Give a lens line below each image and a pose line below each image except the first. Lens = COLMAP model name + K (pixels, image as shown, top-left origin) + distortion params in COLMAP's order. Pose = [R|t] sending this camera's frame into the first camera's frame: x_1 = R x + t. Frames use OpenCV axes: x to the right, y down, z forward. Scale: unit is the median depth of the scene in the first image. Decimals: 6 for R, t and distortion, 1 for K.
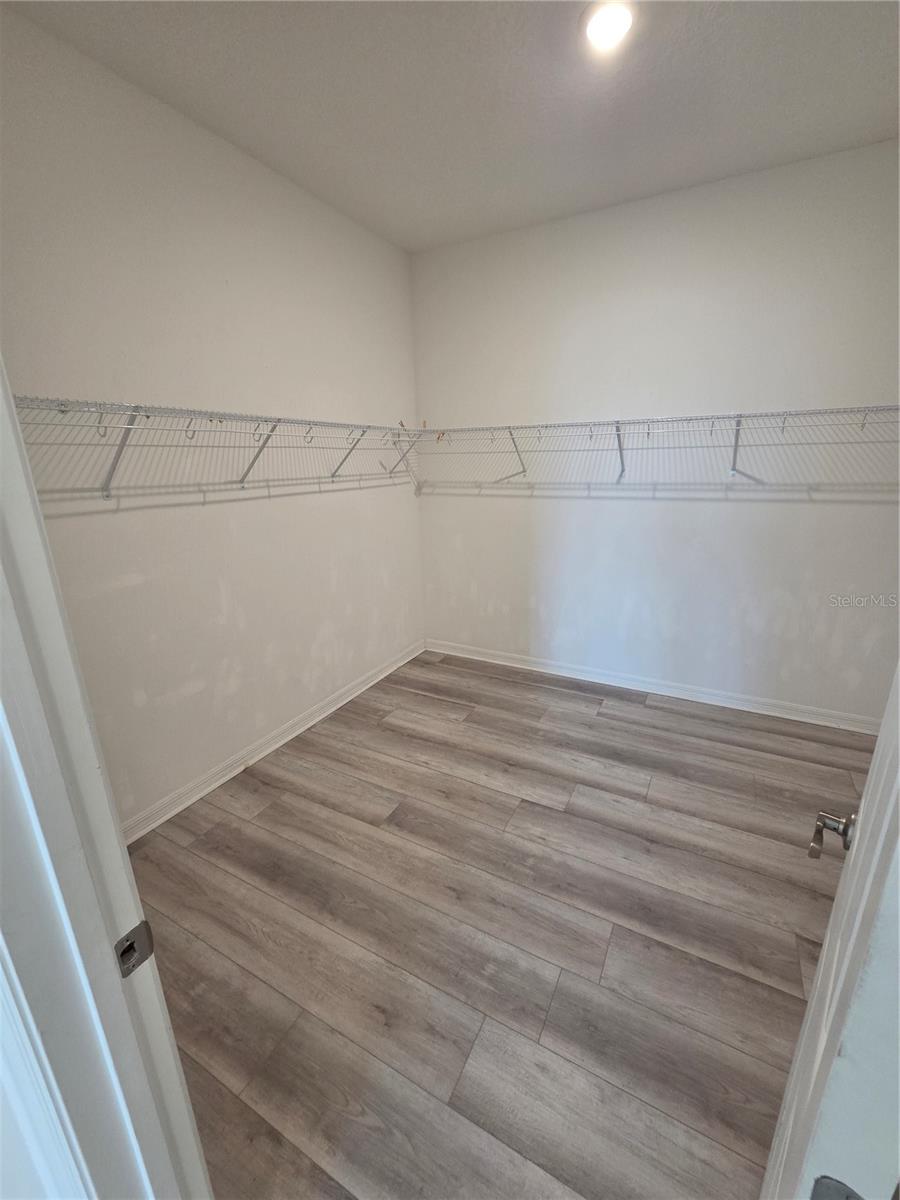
lens RADIAL K [[492.0, 0, 443.0], [0, 492.0, 595.1], [0, 0, 1]] dist [0.002004, 0.000459]
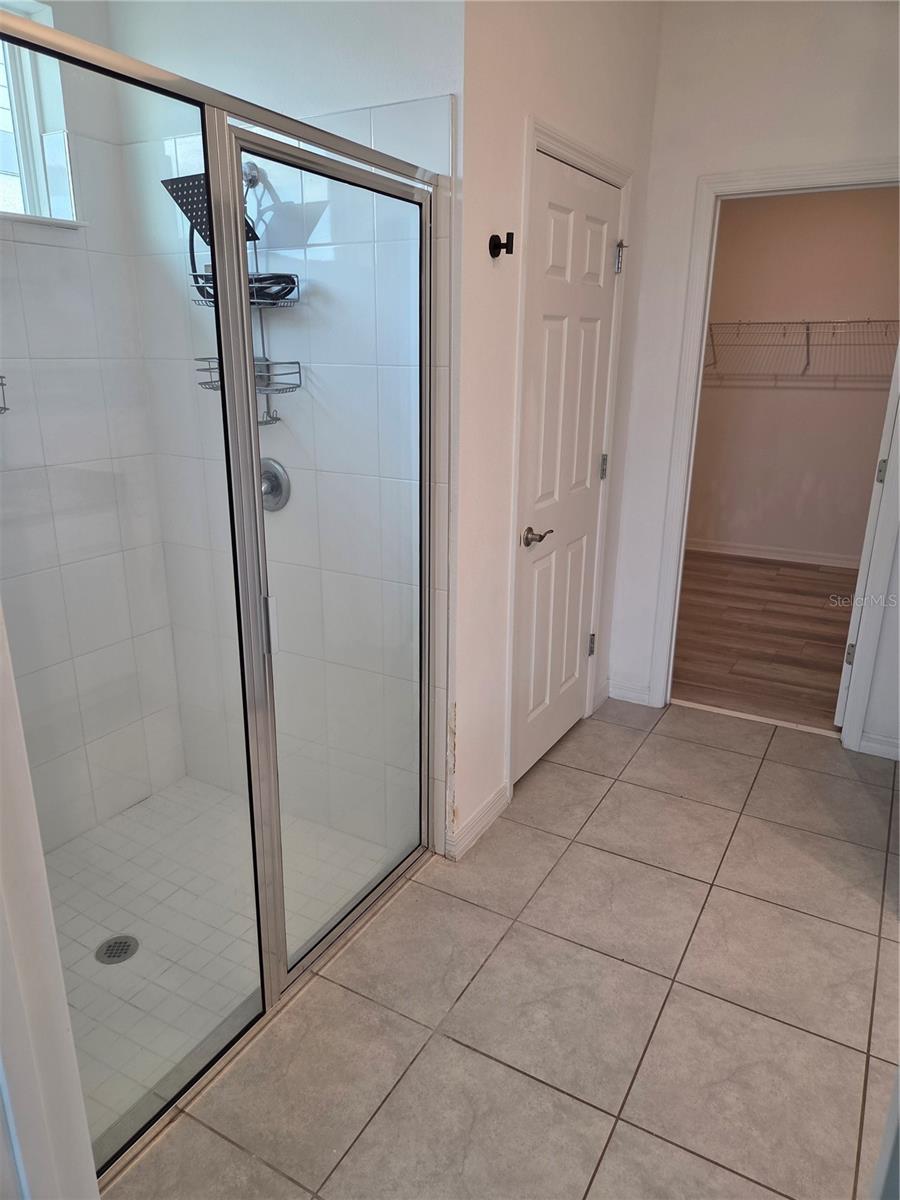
lens RADIAL K [[799.6, 0, 453.6], [0, 799.6, 593.9], [0, 0, 1]] dist [0.065163, -0.051336]
pose [[0.999591, 0.028488, -0.002457, -0.495445], [-0.028428, 0.999362, 0.021621, 0.299050], [0.003071, -0.021542, 0.999763, -1.014821]]
